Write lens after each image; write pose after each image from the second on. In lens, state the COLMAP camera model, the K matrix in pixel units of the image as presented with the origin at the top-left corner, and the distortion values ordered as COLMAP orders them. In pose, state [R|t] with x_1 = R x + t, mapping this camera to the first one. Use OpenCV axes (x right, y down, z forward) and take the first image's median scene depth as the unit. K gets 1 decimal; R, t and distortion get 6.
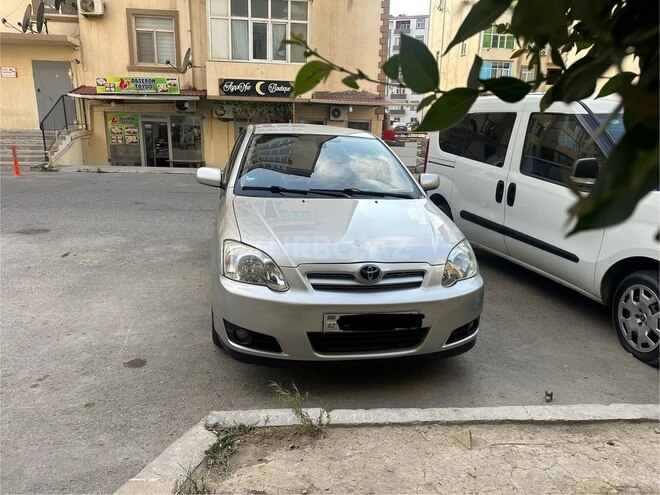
lens RADIAL K [[473.3, 0, 329.3], [0, 473.3, 251.4], [0, 0, 1]] dist [0.018489, -0.013019]
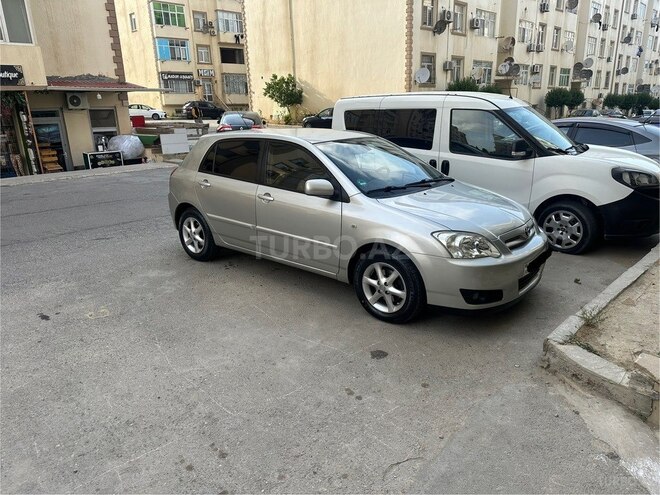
lens RADIAL K [[473.3, 0, 334.8], [0, 473.3, 245.9], [0, 0, 1]] dist [0.018489, -0.013019]
pose [[0.771019, -0.225178, 0.595671, -0.624228], [0.201688, 0.973590, 0.106980, -0.093814], [-0.604029, 0.037656, 0.796072, 0.076526]]
